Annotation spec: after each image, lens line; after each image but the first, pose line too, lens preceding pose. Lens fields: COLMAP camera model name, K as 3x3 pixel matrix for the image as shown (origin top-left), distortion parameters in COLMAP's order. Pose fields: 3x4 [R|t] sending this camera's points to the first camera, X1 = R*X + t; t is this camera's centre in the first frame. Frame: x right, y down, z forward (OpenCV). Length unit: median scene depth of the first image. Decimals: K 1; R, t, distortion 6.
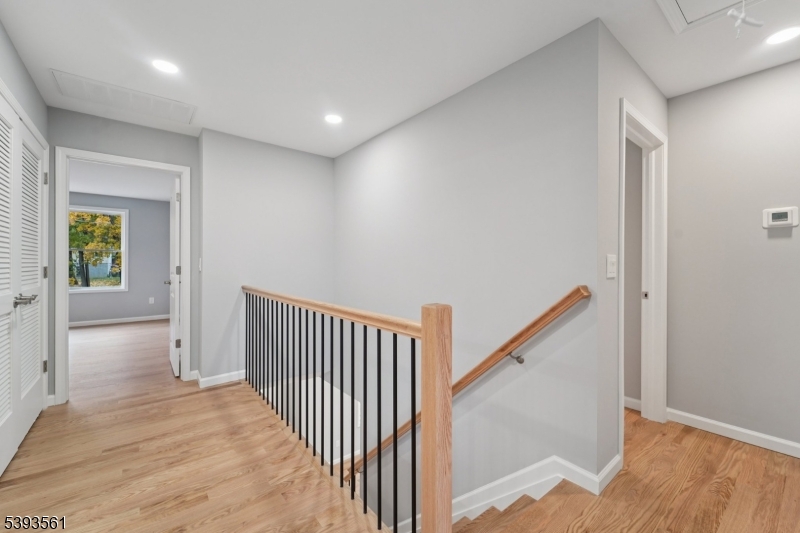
lens RADIAL K [[328.5, 0, 400.6], [0, 328.5, 264.3], [0, 0, 1]] dist [-0.002867, -0.000635]
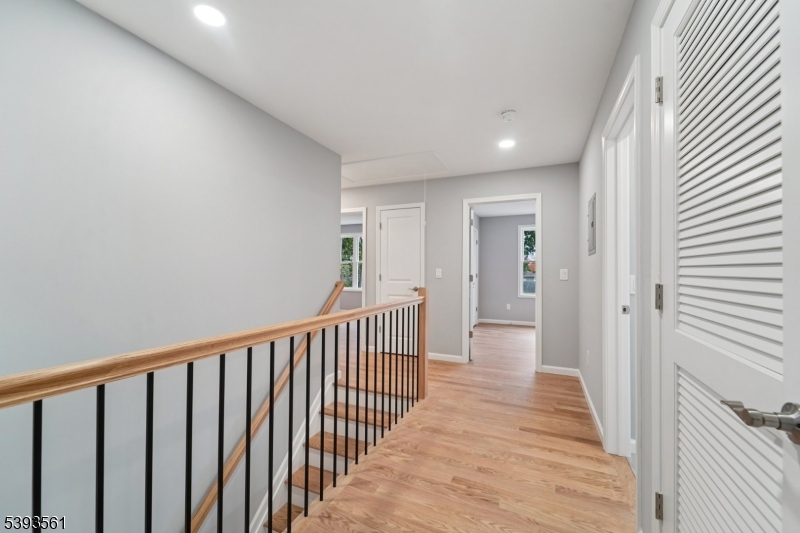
lens RADIAL K [[328.5, 0, 400.6], [0, 328.5, 264.3], [0, 0, 1]] dist [-0.002867, -0.000635]
pose [[-0.469203, 0.007303, 0.883060, -1.413320], [-0.008069, 0.999889, -0.012557, -0.015370], [-0.883053, -0.013017, -0.469092, 1.589461]]
